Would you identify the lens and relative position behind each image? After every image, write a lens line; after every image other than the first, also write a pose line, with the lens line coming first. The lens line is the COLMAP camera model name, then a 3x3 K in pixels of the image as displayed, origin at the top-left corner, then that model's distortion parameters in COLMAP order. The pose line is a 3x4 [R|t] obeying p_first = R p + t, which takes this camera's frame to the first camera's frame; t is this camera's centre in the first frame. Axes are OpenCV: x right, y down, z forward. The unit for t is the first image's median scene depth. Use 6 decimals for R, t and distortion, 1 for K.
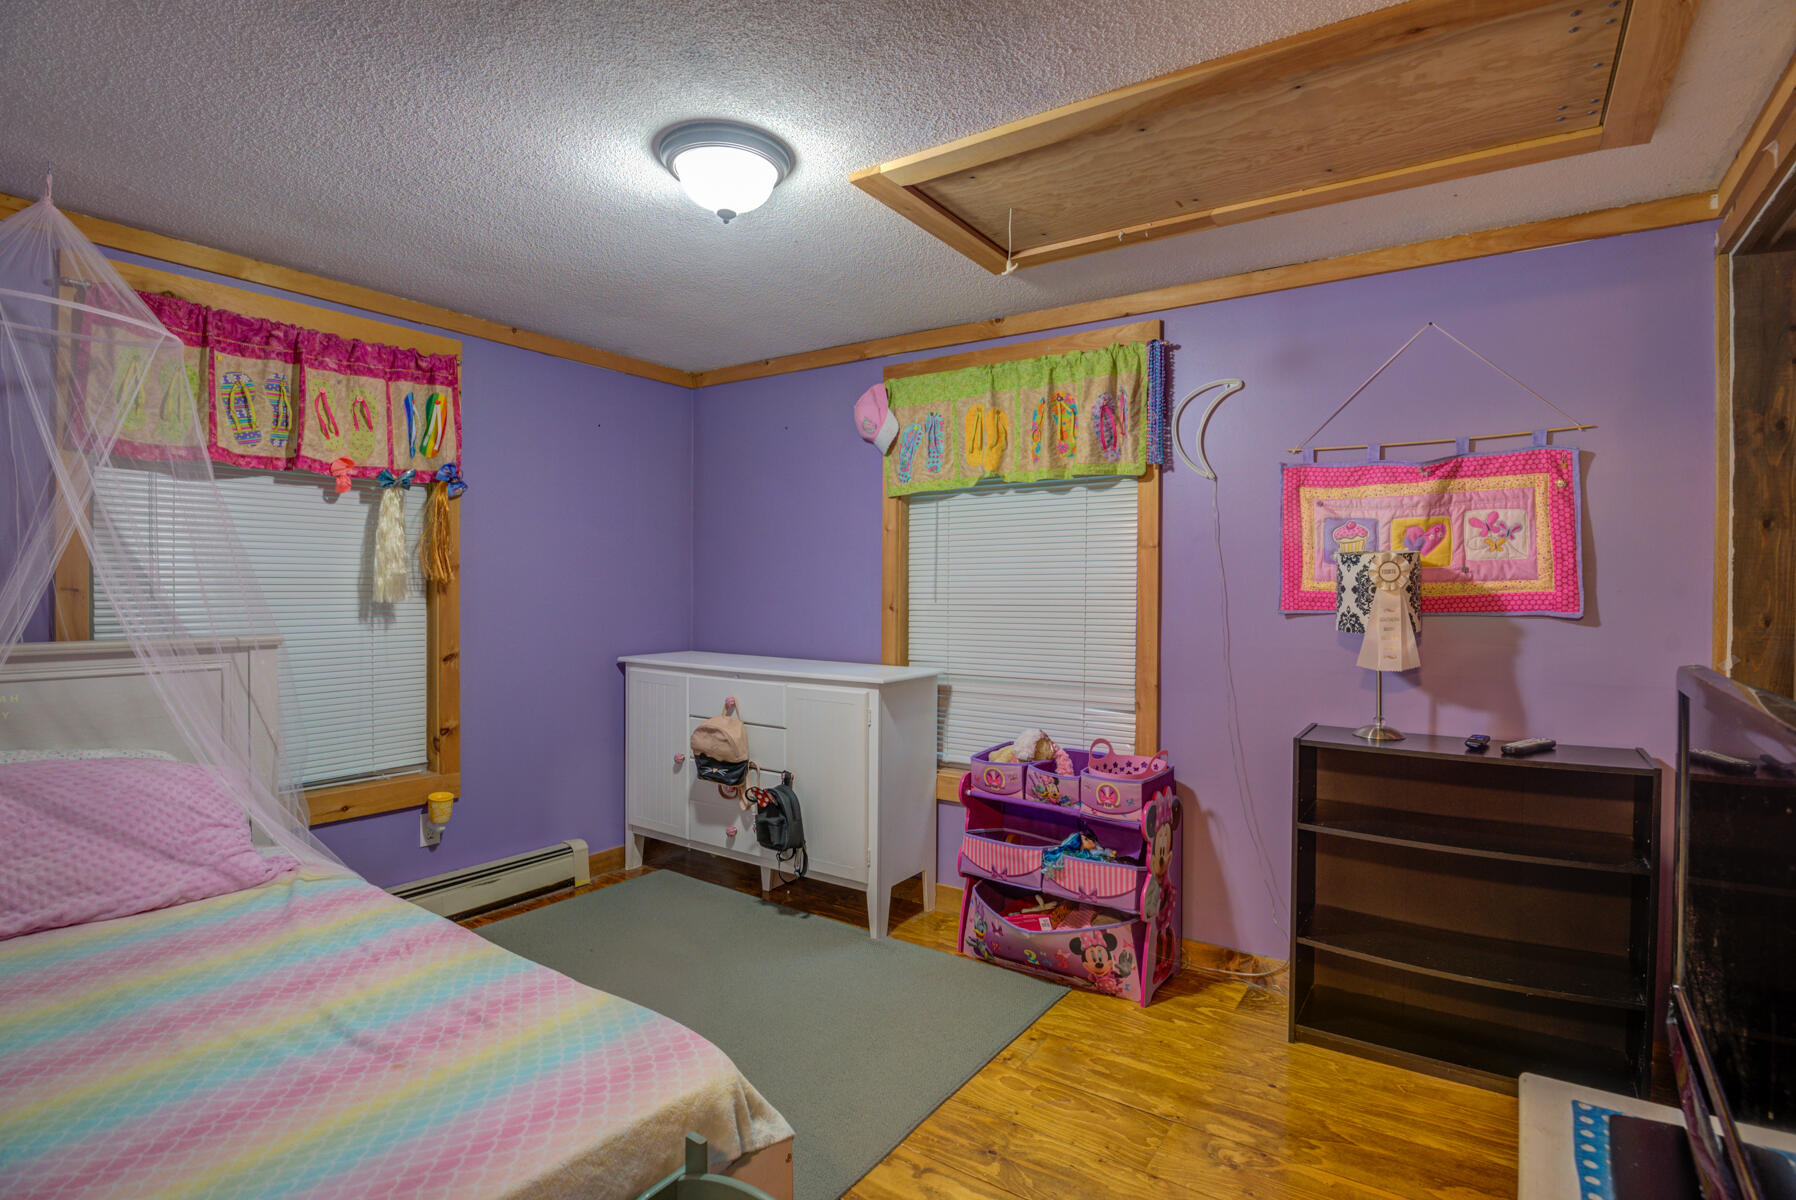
lens RADIAL K [[877.7, 0, 891.2], [0, 877.7, 600.1], [0, 0, 1]] dist [-0.026517, -0.001690]
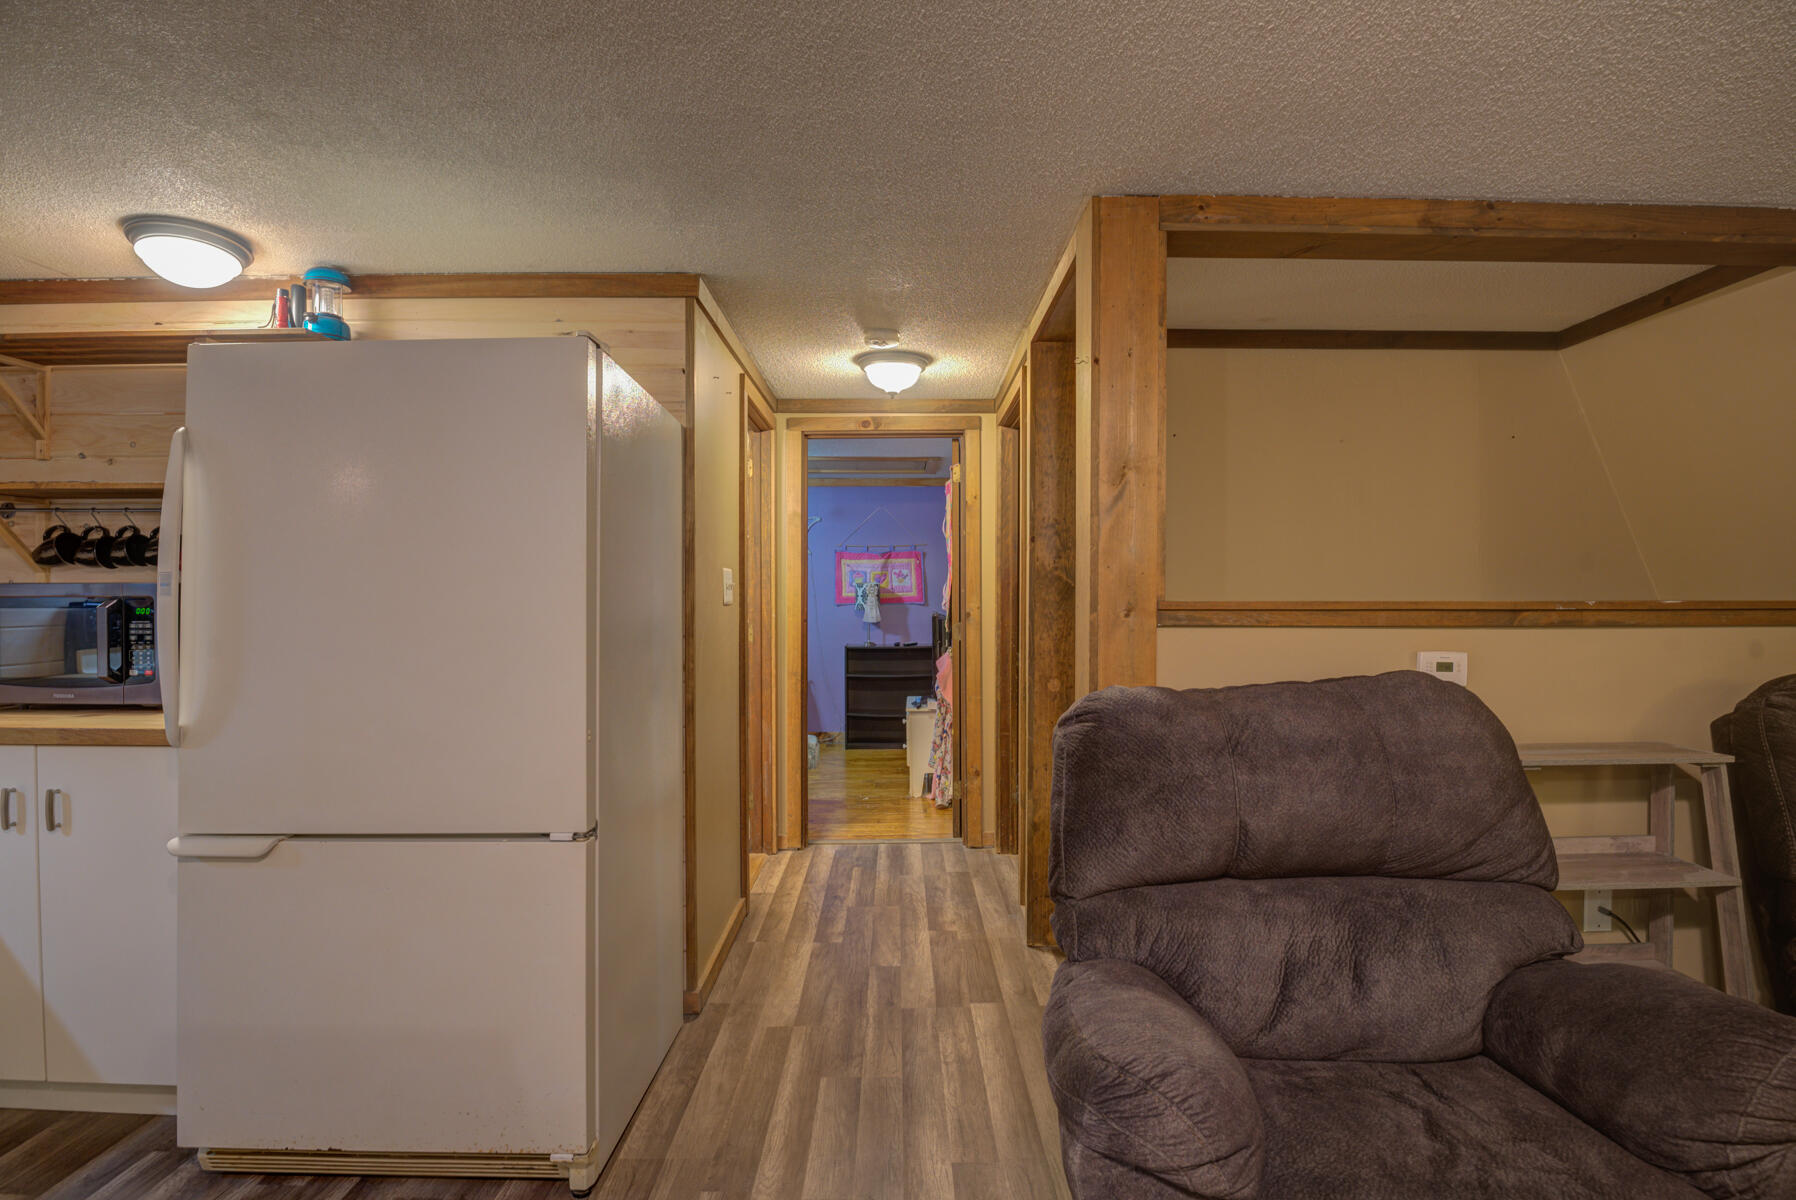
lens RADIAL K [[877.7, 0, 899.4], [0, 877.7, 600.4], [0, 0, 1]] dist [-0.026517, -0.001690]
pose [[0.820451, -0.008814, 0.571649, -1.066037], [0.015636, 0.999853, -0.007025, 0.025941], [-0.571503, 0.014701, 0.820469, -1.520955]]
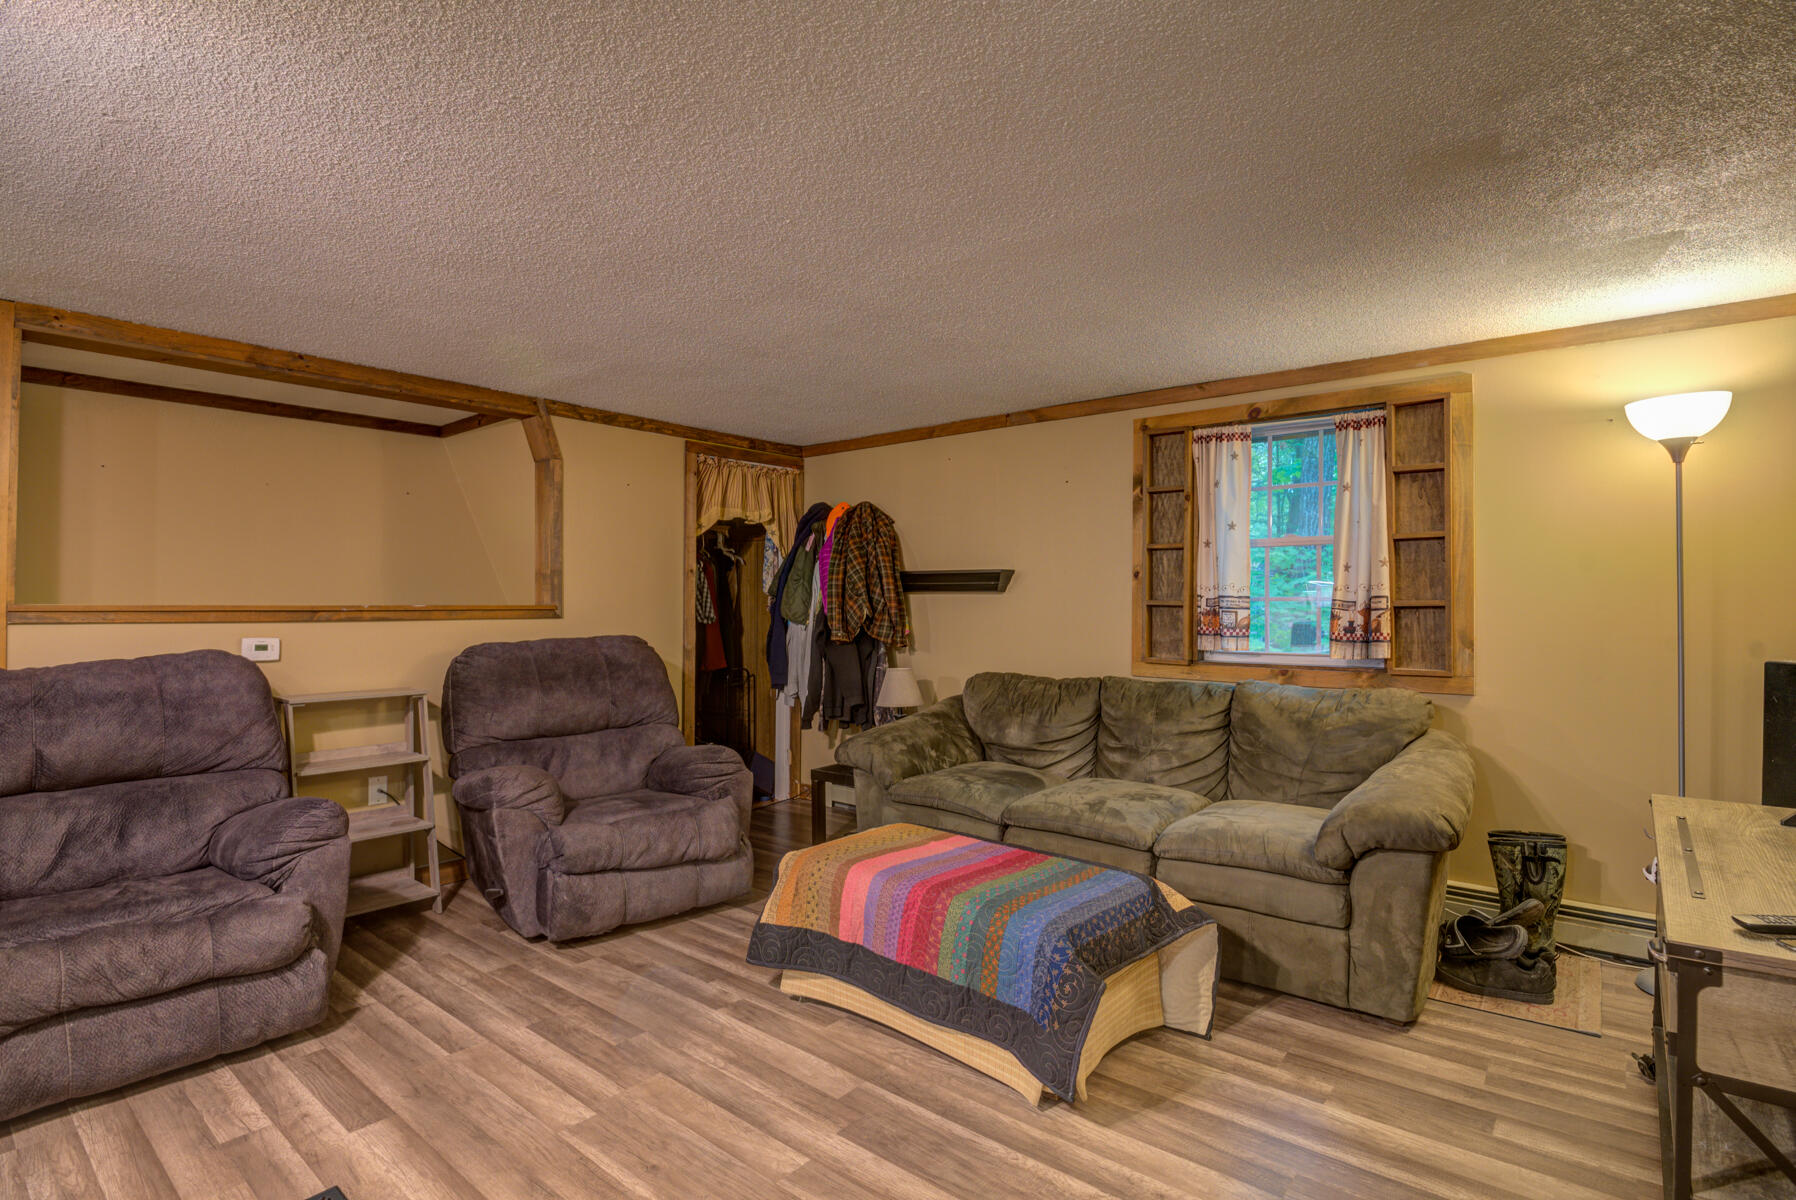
lens RADIAL K [[877.7, 0, 893.8], [0, 877.7, 601.1], [0, 0, 1]] dist [-0.026517, -0.001690]
pose [[0.084673, -0.003340, 0.996403, -2.056824], [0.013442, 0.999907, 0.002209, 0.047207], [-0.996318, 0.013206, 0.084710, -3.712338]]
